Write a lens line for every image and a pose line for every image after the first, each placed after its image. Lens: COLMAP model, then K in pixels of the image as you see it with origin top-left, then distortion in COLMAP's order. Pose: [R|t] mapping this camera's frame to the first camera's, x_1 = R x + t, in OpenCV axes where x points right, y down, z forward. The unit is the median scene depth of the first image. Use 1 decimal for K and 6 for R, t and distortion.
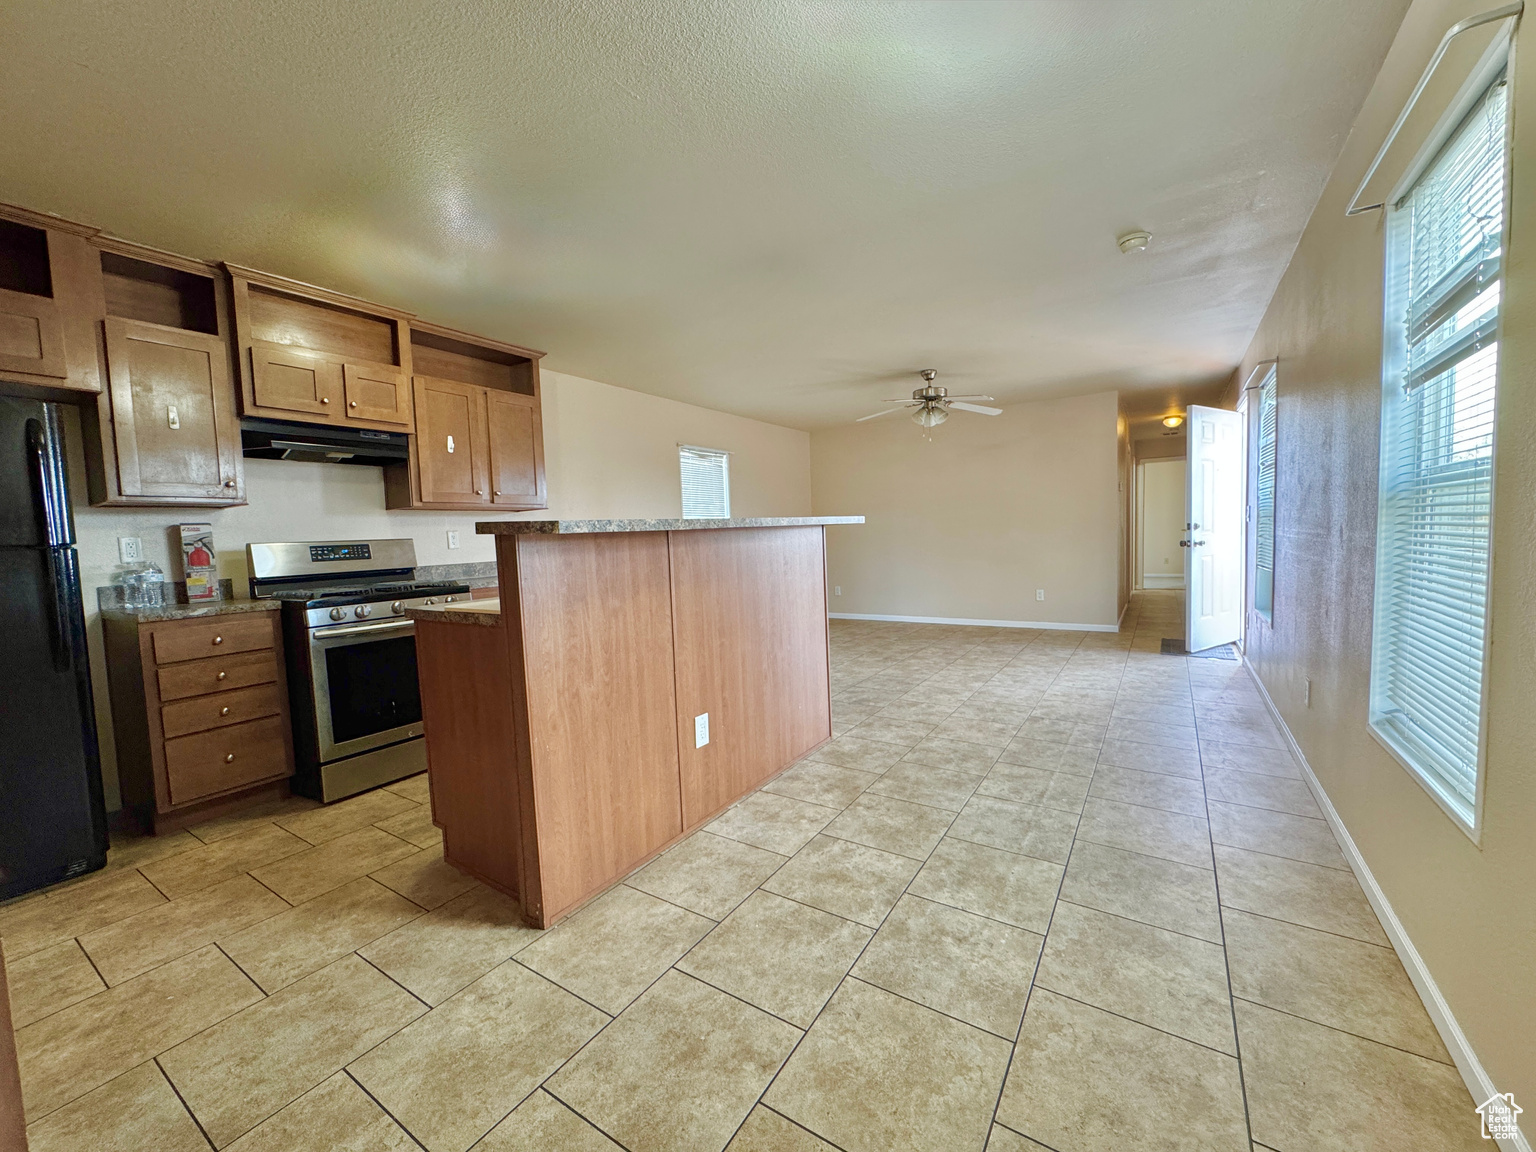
lens RADIAL K [[611.5, 0, 765.7], [0, 611.5, 574.5], [0, 0, 1]] dist [-0.003779, 0.000576]
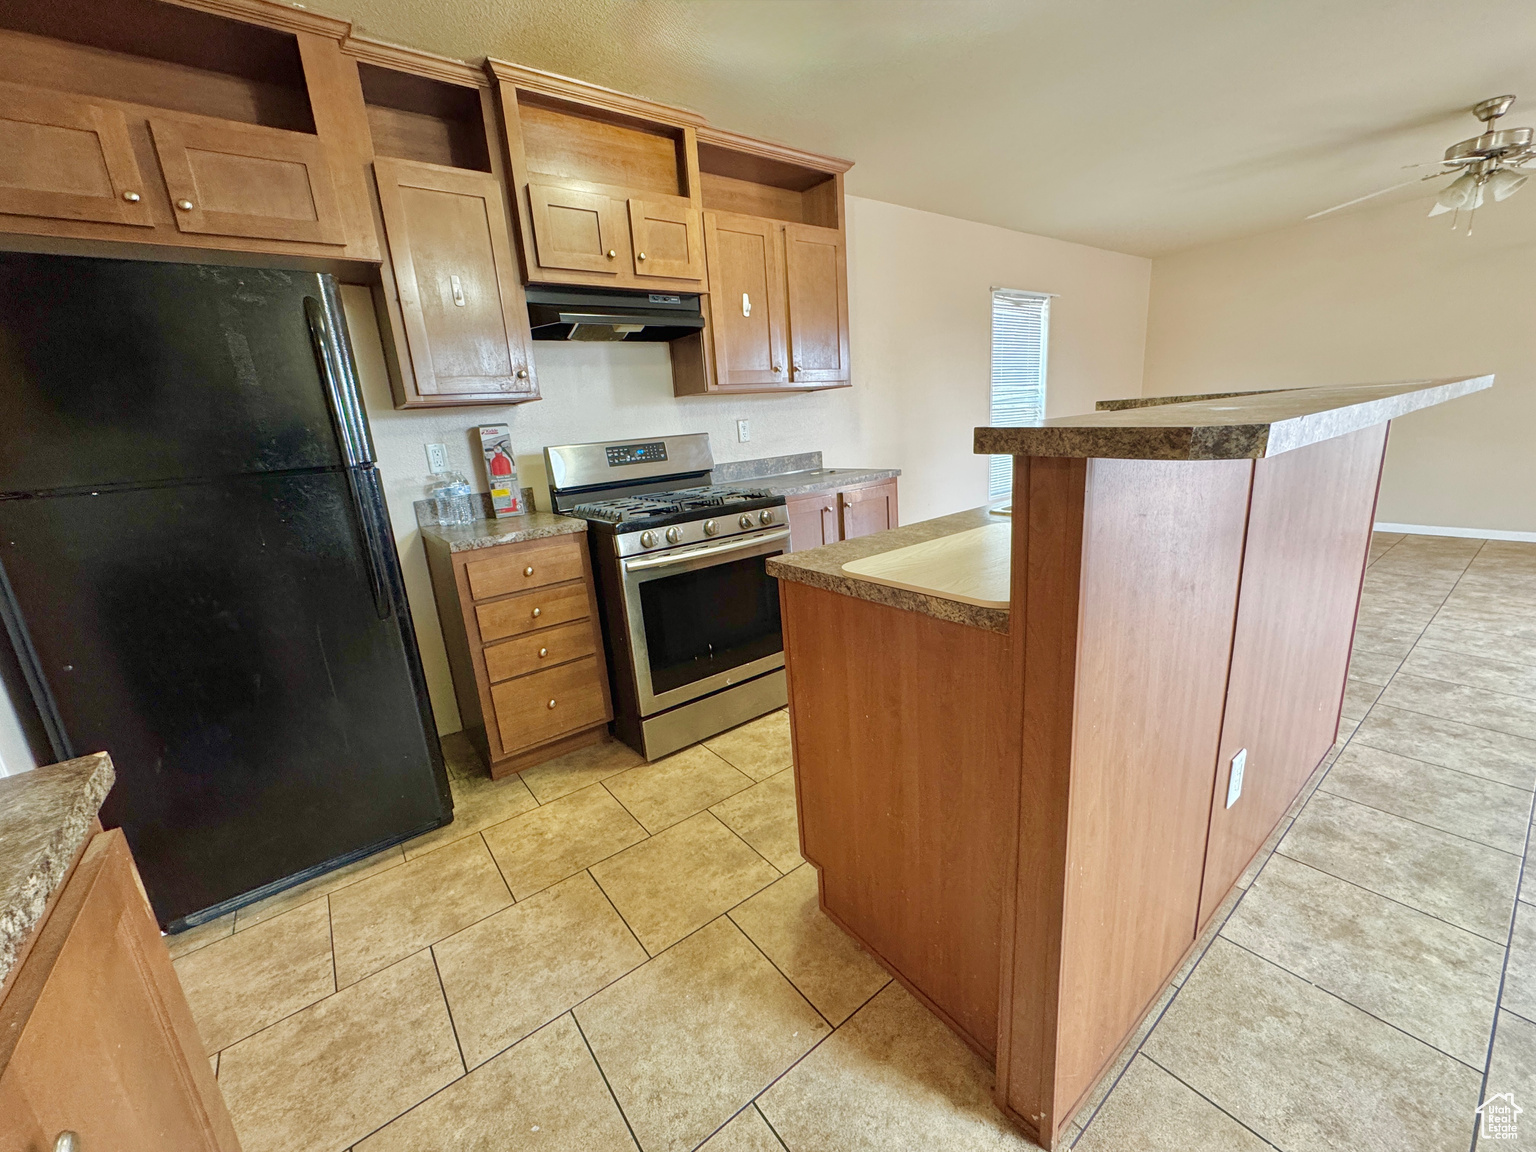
lens RADIAL K [[611.5, 0, 765.9], [0, 611.5, 573.7], [0, 0, 1]] dist [-0.003779, 0.000576]
pose [[0.942168, 0.053570, -0.330832, -0.296890], [0.013648, 0.980191, 0.197584, -0.045367], [0.334863, -0.190673, 0.922773, 0.316034]]
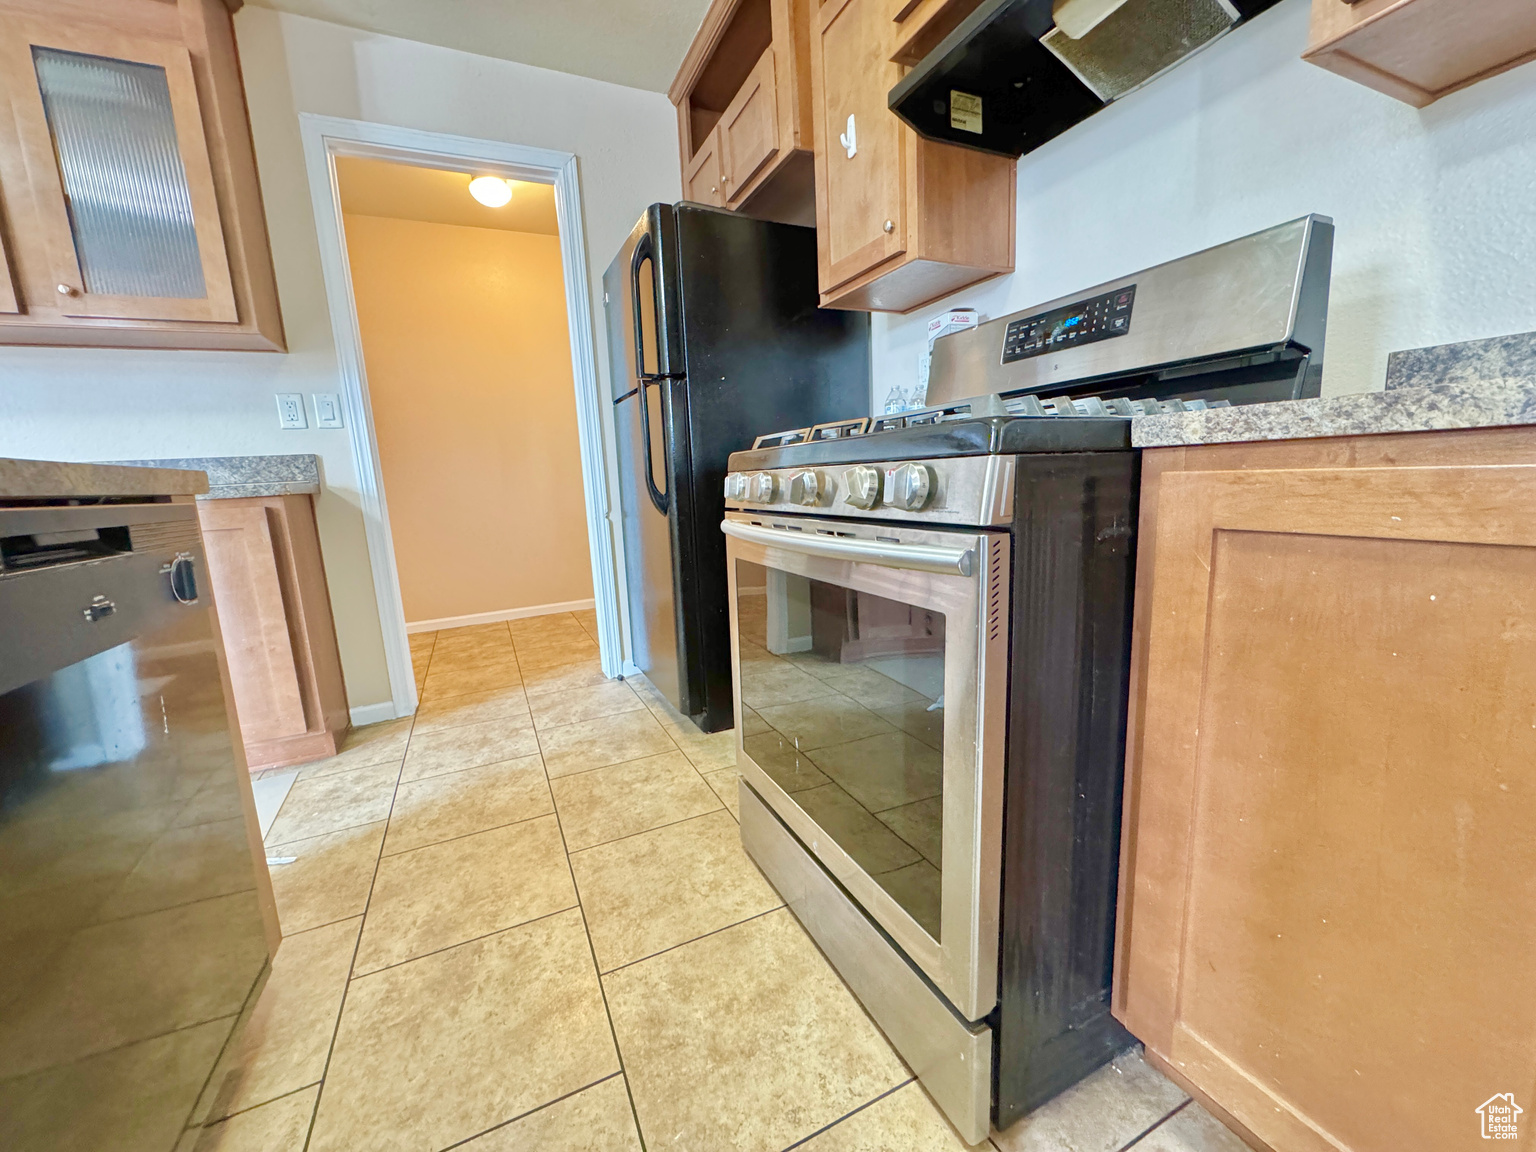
lens RADIAL K [[611.5, 0, 766.8], [0, 611.5, 574.9], [0, 0, 1]] dist [-0.003779, 0.000576]
pose [[-0.517469, 0.201480, -0.831644, -0.328351], [0.012069, 0.973507, 0.228339, 0.024934], [0.855617, 0.108121, -0.506192, 1.245385]]
